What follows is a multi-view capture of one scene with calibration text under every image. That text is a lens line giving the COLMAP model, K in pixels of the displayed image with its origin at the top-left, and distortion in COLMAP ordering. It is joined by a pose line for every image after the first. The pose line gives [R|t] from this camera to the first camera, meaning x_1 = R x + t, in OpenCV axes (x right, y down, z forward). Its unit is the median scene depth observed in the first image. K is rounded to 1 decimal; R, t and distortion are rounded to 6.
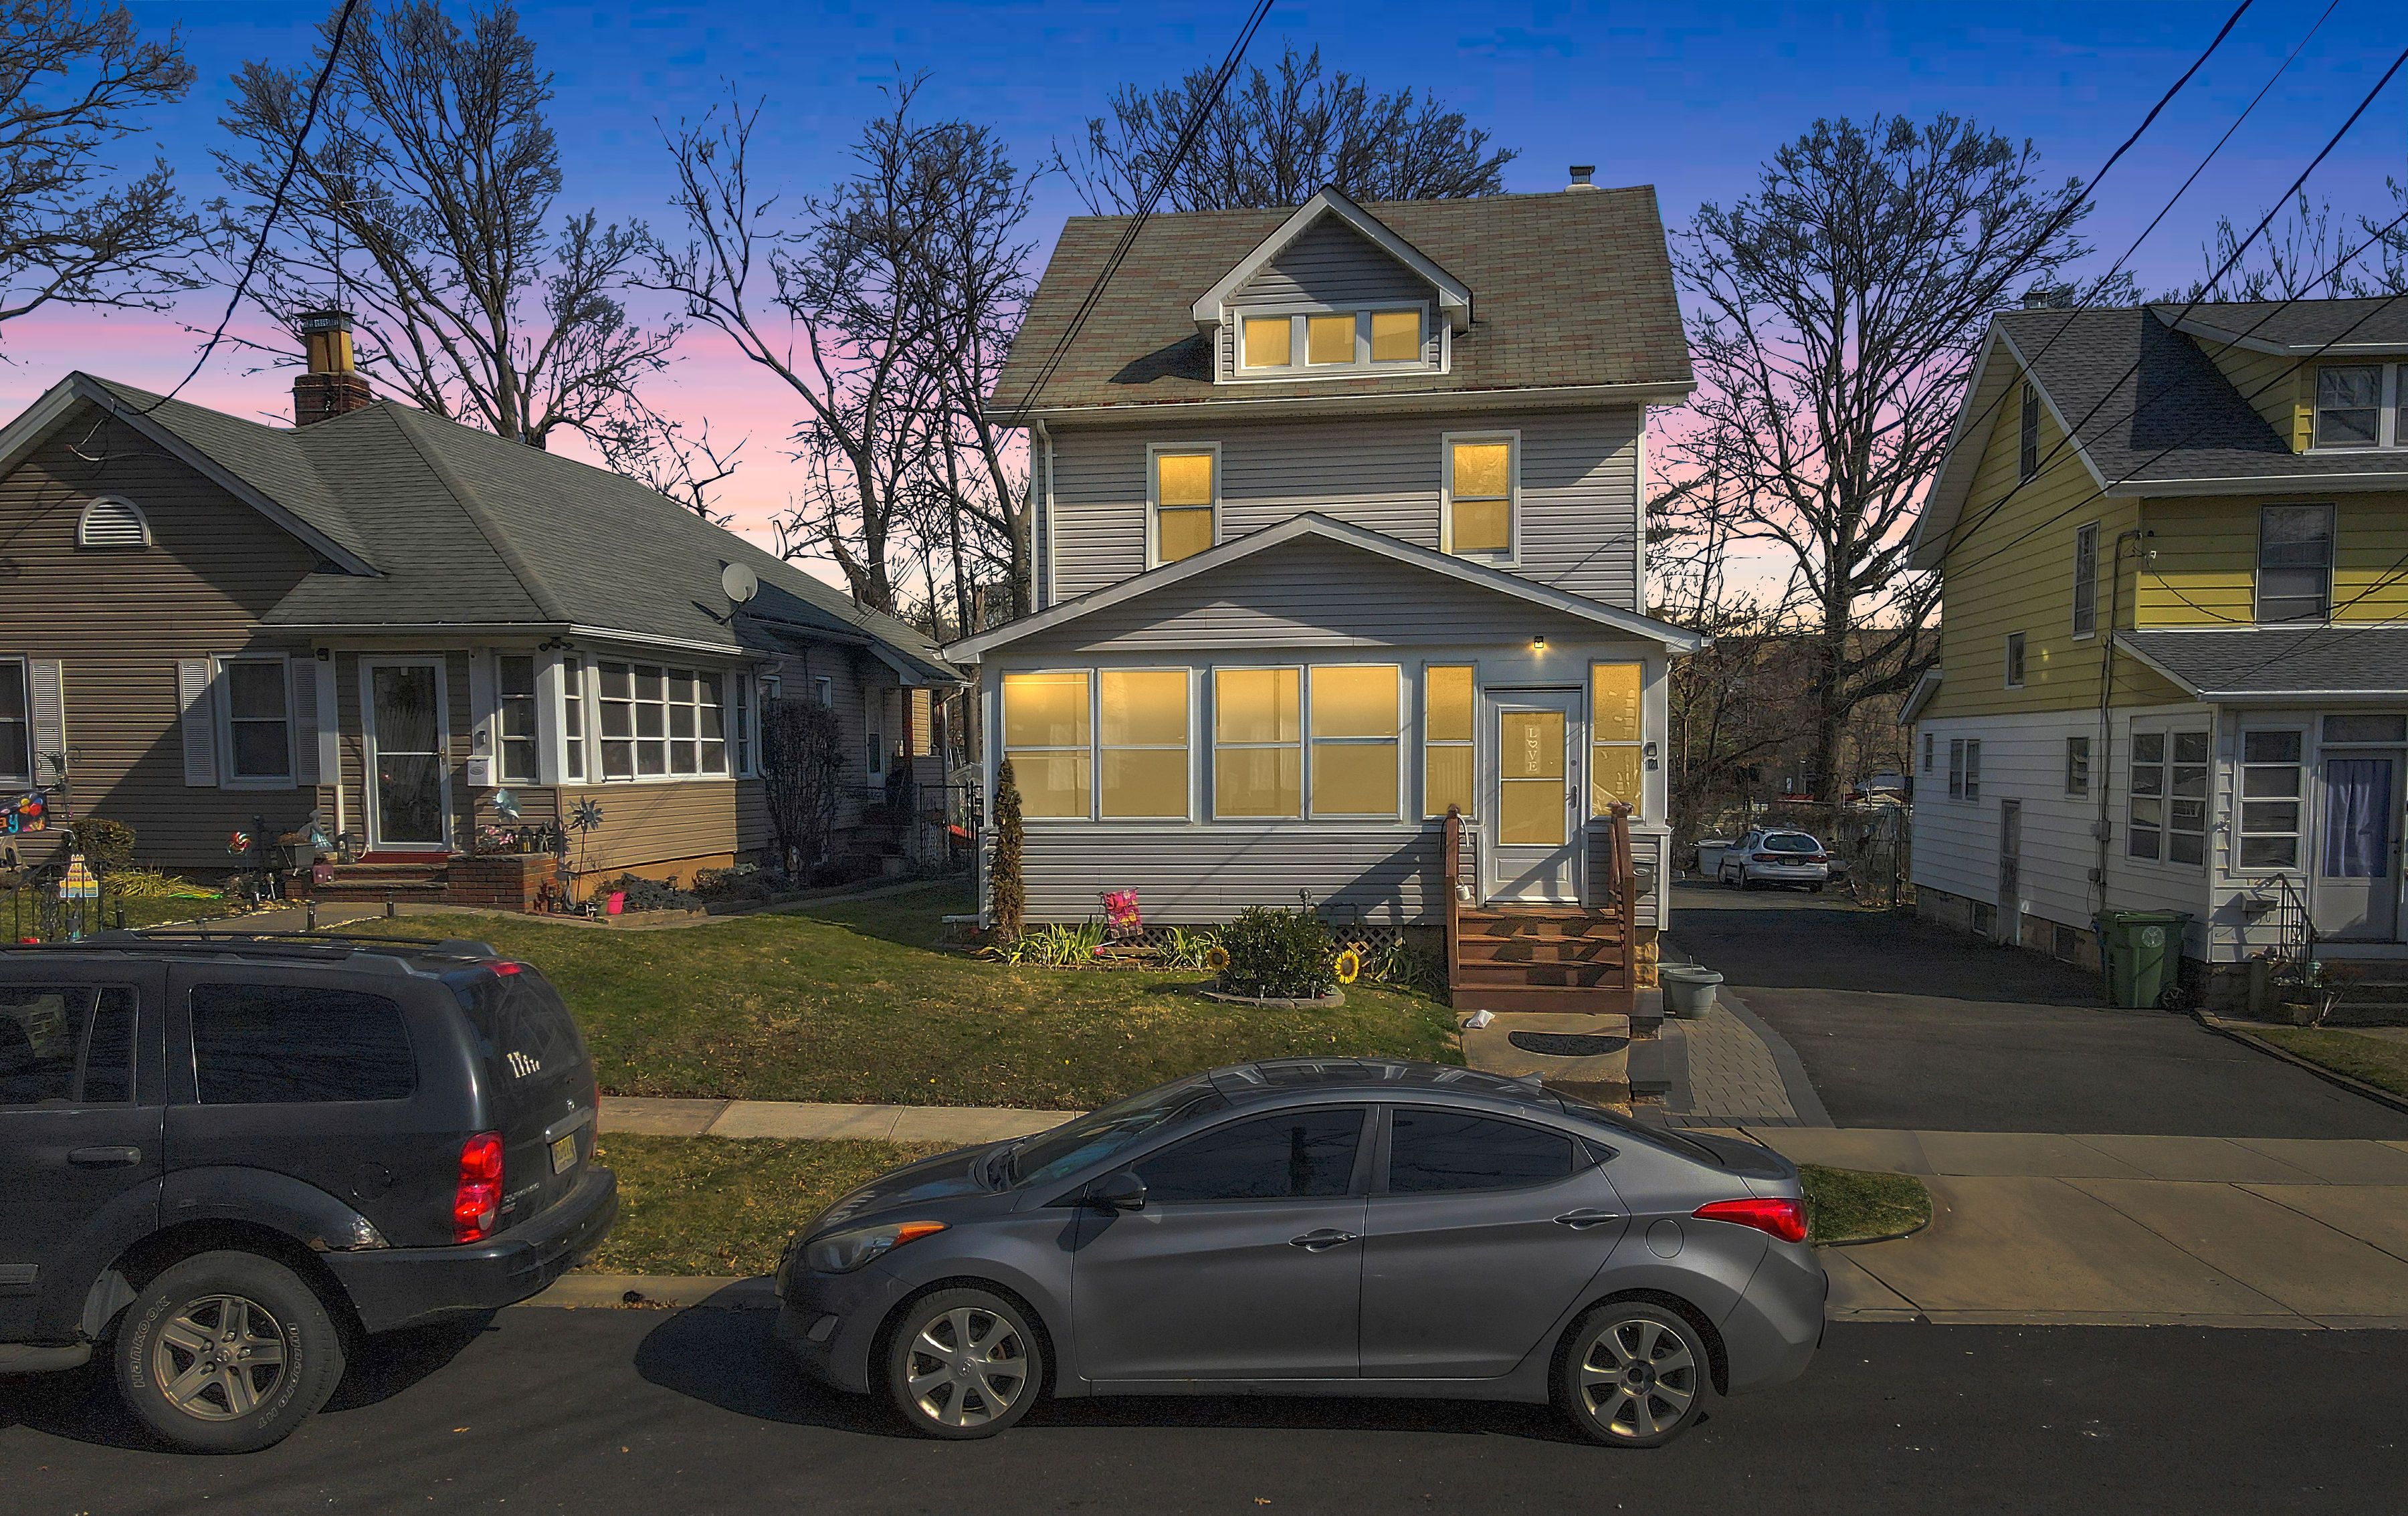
lens RADIAL K [[1703.9, 0, 1207.2], [0, 1703.9, 908.5], [0, 0, 1]] dist [0.011673, 0.006833]
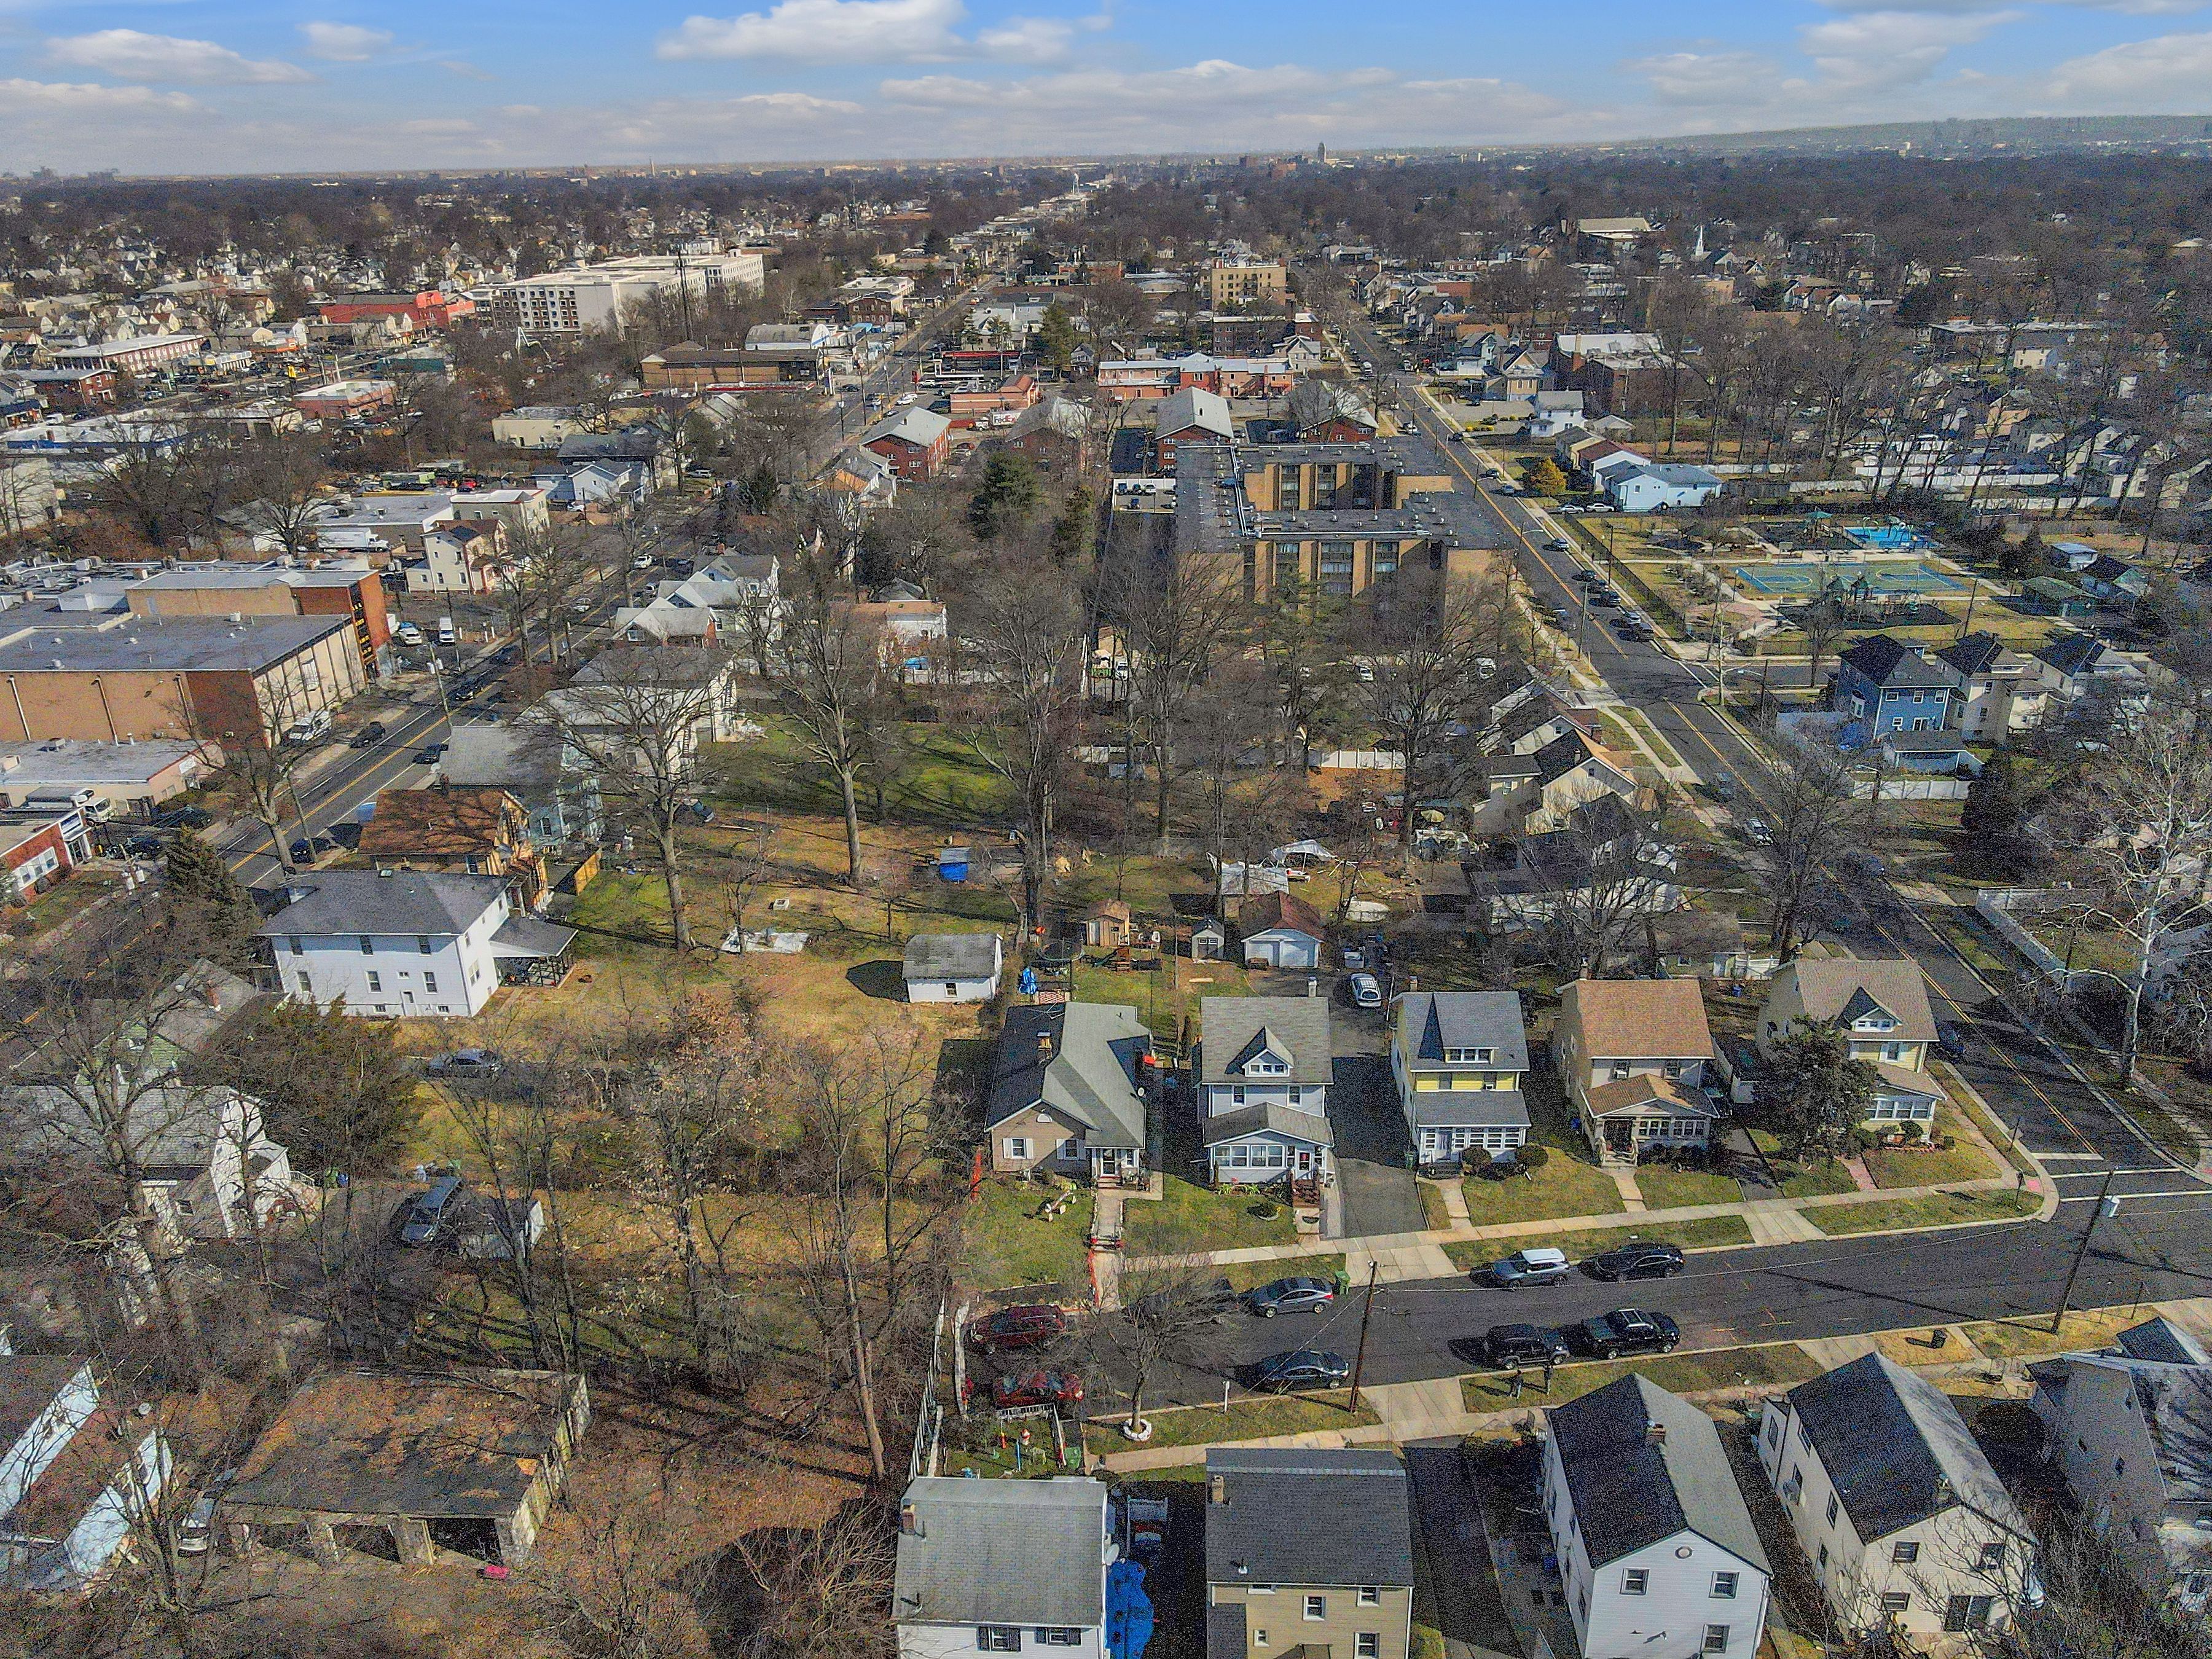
lens RADIAL K [[1597.4, 0, 1106.0], [0, 1597.4, 829.5], [0, 0, 1]] dist [0.007971, 0.003760]
pose [[0.993521, -0.052555, 0.100766, -0.919301], [0.022091, 0.959048, 0.282381, -2.549715], [-0.111480, -0.278325, 0.953995, -3.623540]]
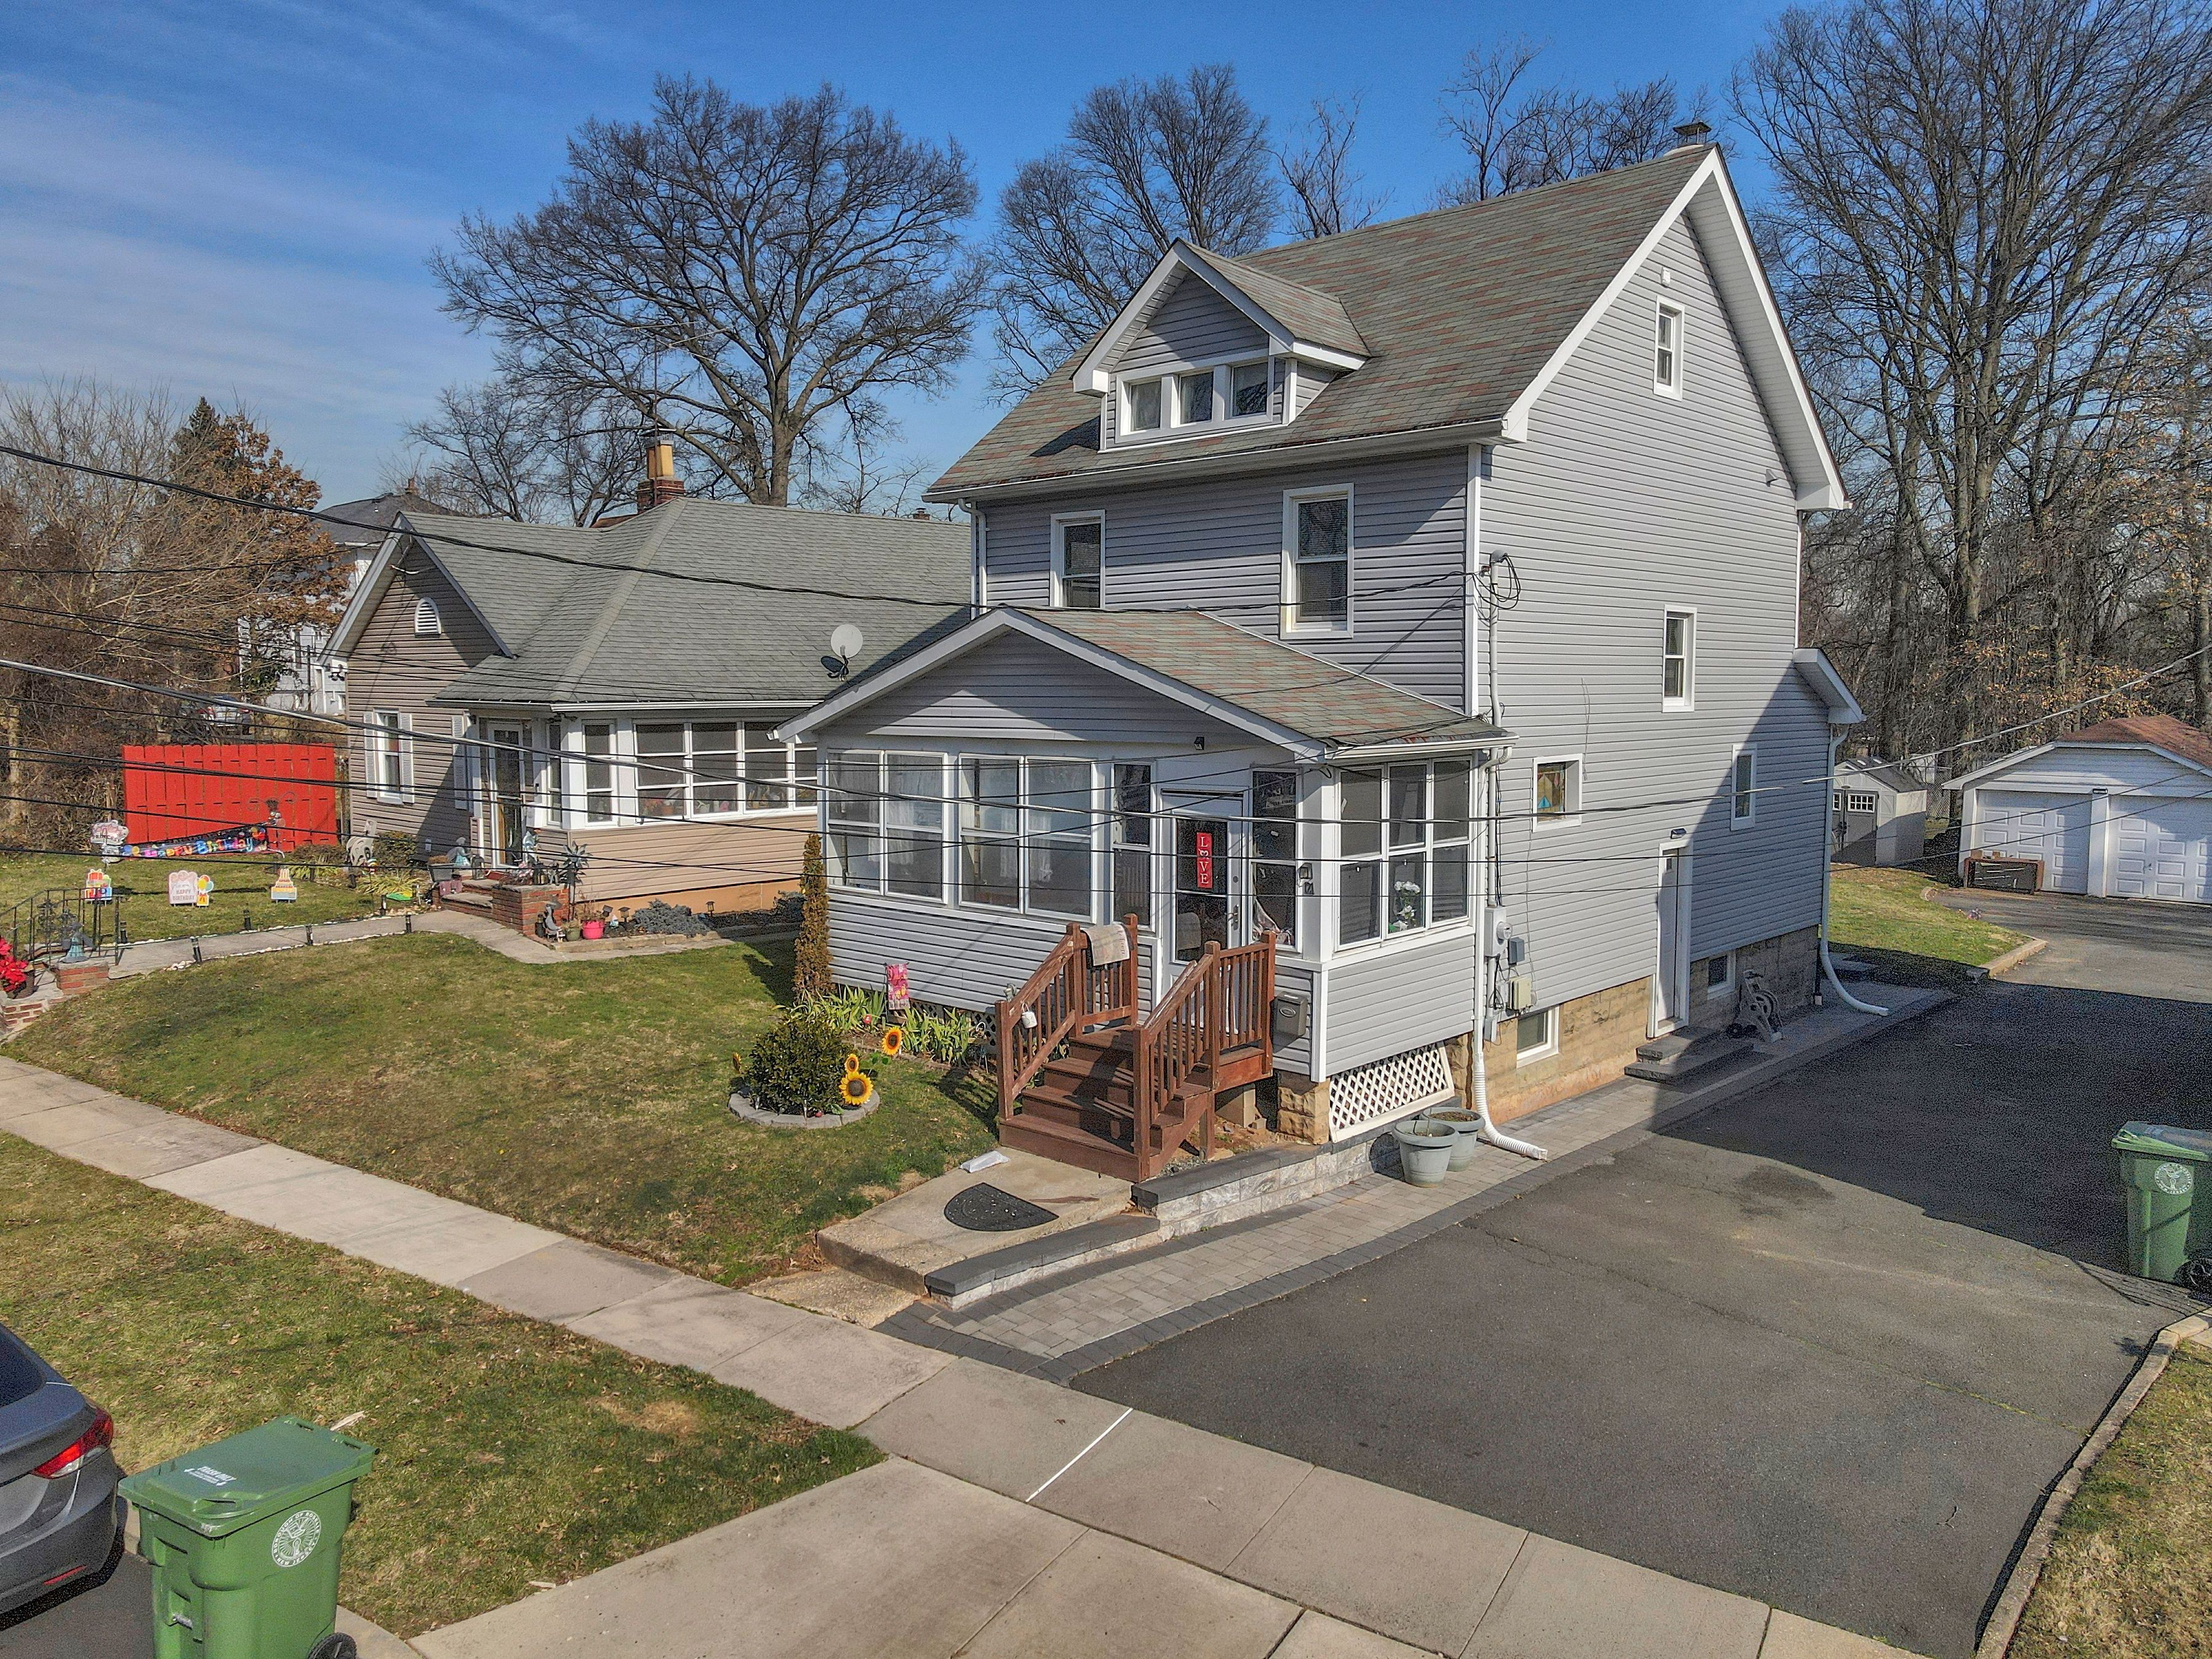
lens RADIAL K [[1597.4, 0, 1106.0], [0, 1597.4, 829.5], [0, 0, 1]] dist [0.007971, 0.003760]
pose [[0.830358, 0.055864, -0.554423, 0.551738], [-0.055002, 0.998320, 0.018215, -0.109374], [0.554509, 0.015370, 0.832036, 0.240482]]
